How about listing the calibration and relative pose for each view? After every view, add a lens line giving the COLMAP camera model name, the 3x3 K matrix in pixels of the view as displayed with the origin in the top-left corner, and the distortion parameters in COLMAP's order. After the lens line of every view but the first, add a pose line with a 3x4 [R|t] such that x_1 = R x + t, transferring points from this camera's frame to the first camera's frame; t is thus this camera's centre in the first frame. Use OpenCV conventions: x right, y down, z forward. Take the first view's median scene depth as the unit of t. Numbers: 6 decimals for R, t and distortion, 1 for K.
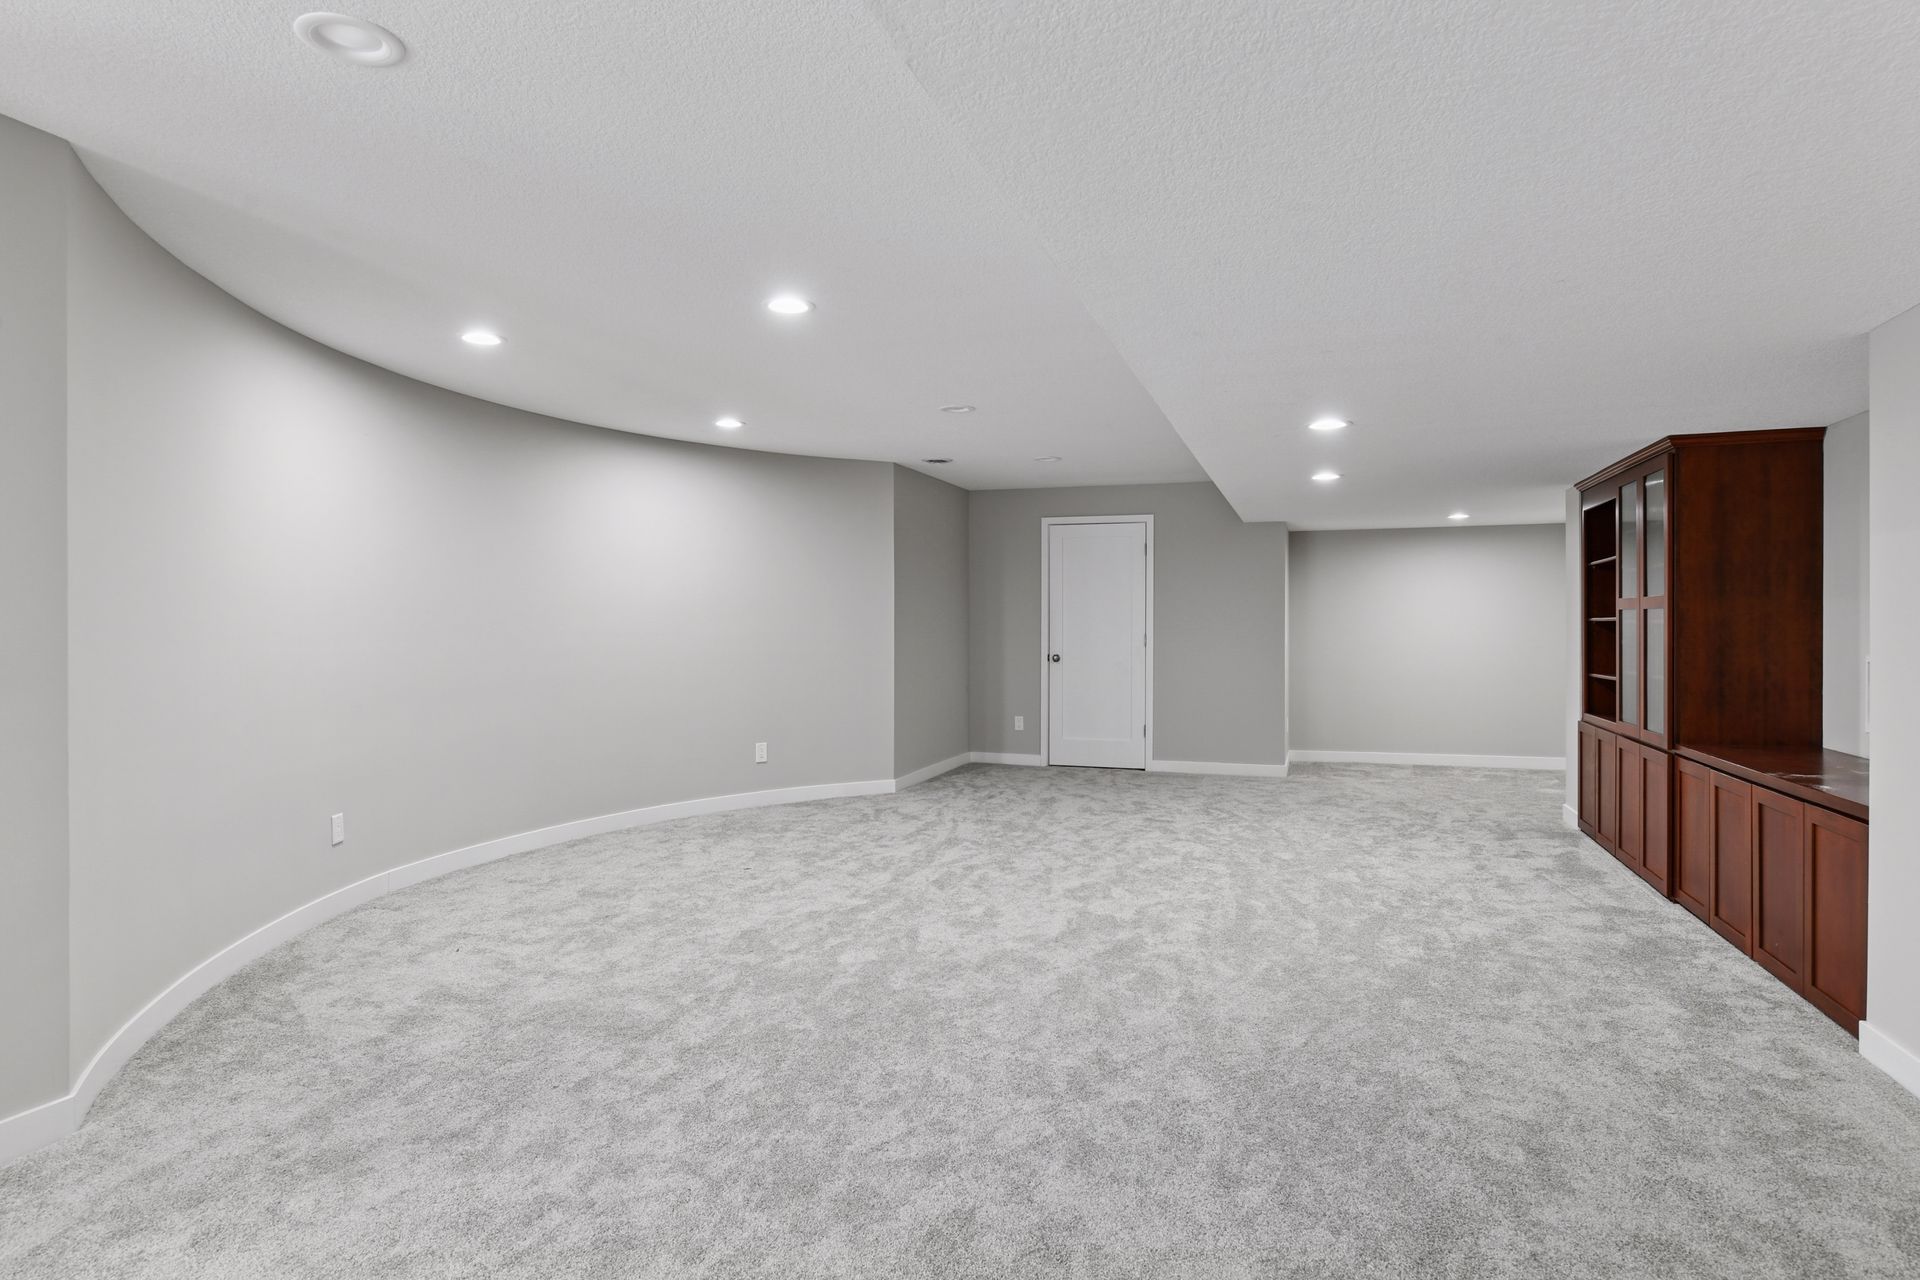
lens RADIAL K [[1069.8, 0, 960.0], [0, 1069.8, 640.0], [0, 0, 1]] dist [-0.002718, -0.000944]
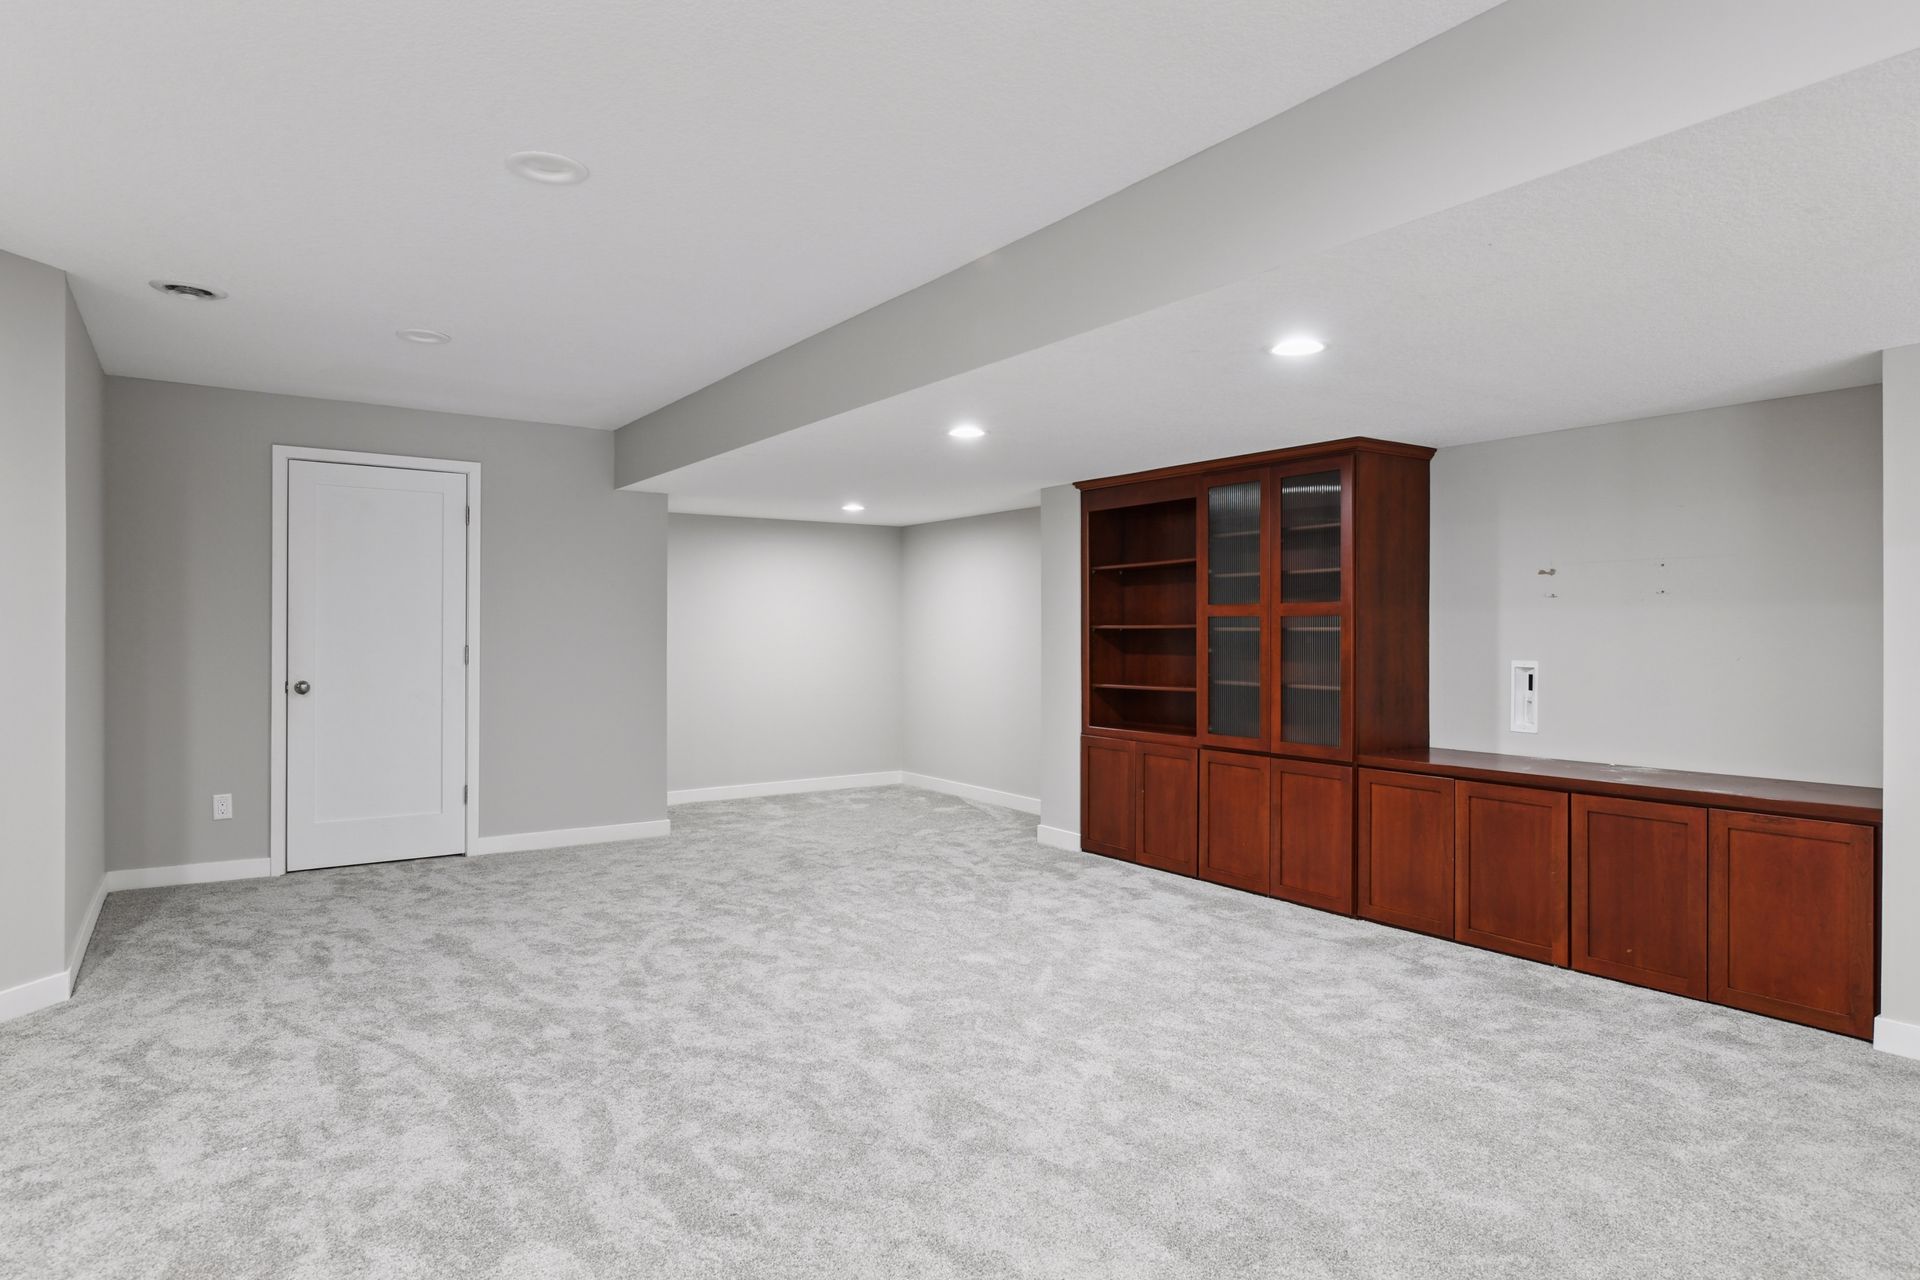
lens RADIAL K [[1069.8, 0, 960.0], [0, 1069.8, 640.0], [0, 0, 1]] dist [-0.002718, -0.000944]
pose [[0.593343, -0.005451, 0.804932, -0.173537], [0.009426, 0.999956, -0.000177, -0.005814], [-0.804895, 0.007692, 0.593368, 0.373788]]
